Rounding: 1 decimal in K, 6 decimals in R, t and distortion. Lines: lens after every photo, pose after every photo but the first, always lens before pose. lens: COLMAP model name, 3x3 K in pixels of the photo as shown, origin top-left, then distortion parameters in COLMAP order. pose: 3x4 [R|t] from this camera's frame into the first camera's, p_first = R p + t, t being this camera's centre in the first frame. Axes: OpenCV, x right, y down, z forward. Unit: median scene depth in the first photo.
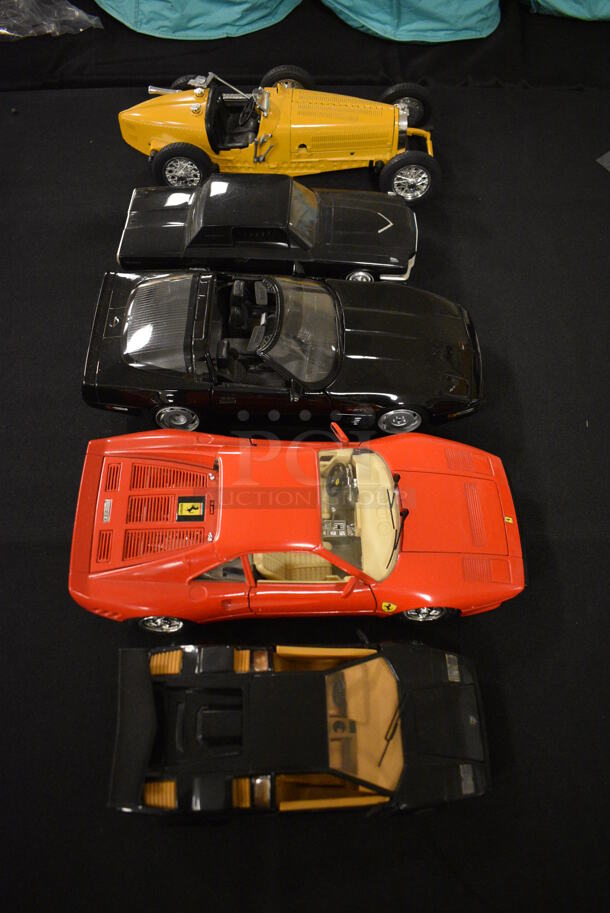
lens RADIAL K [[704.3, 0, 305.0], [0, 704.3, 456.5], [0, 0, 1]] dist [-0.099749, 0.009331]
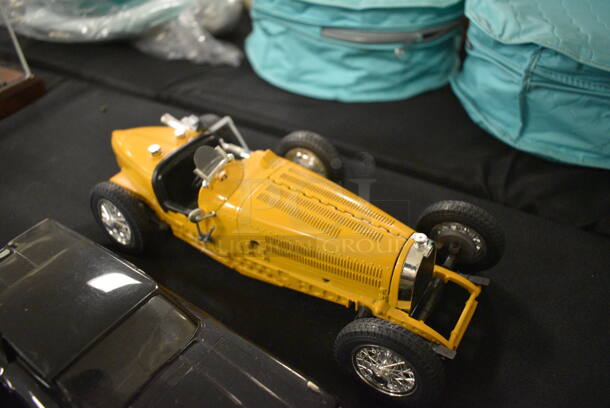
lens RADIAL K [[465.6, 0, 305.0], [0, 465.6, 204.0], [0, 0, 1]] dist [-0.106522, 0.002688]
pose [[0.847555, 0.303493, -0.435364, 0.253653], [-0.439813, 0.860782, -0.256162, -0.454751], [0.297010, 0.408590, 0.863040, 0.721906]]
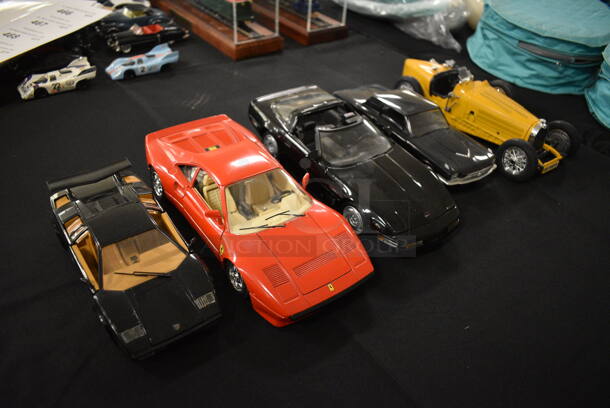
lens RADIAL K [[469.1, 0, 305.0], [0, 469.1, 204.0], [0, 0, 1]] dist [-0.089767, 0.002255]
pose [[0.578115, 0.529919, -0.620459, 0.628503], [-0.740184, 0.660595, -0.125470, 0.115555], [0.343383, 0.531790, 0.774137, 0.196458]]
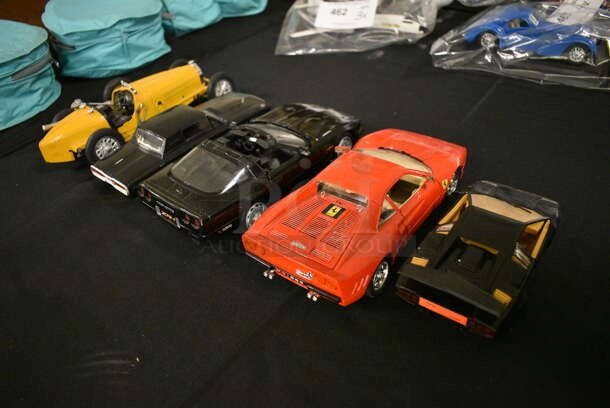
lens RADIAL K [[463.4, 0, 305.0], [0, 463.4, 204.0], [0, 0, 1]] dist [-0.086605, -0.002373]
pose [[0.624766, -0.537643, 0.566222, -0.615233], [0.719187, 0.678611, -0.149186, 0.137376], [-0.304036, 0.500426, 0.810639, 0.167204]]
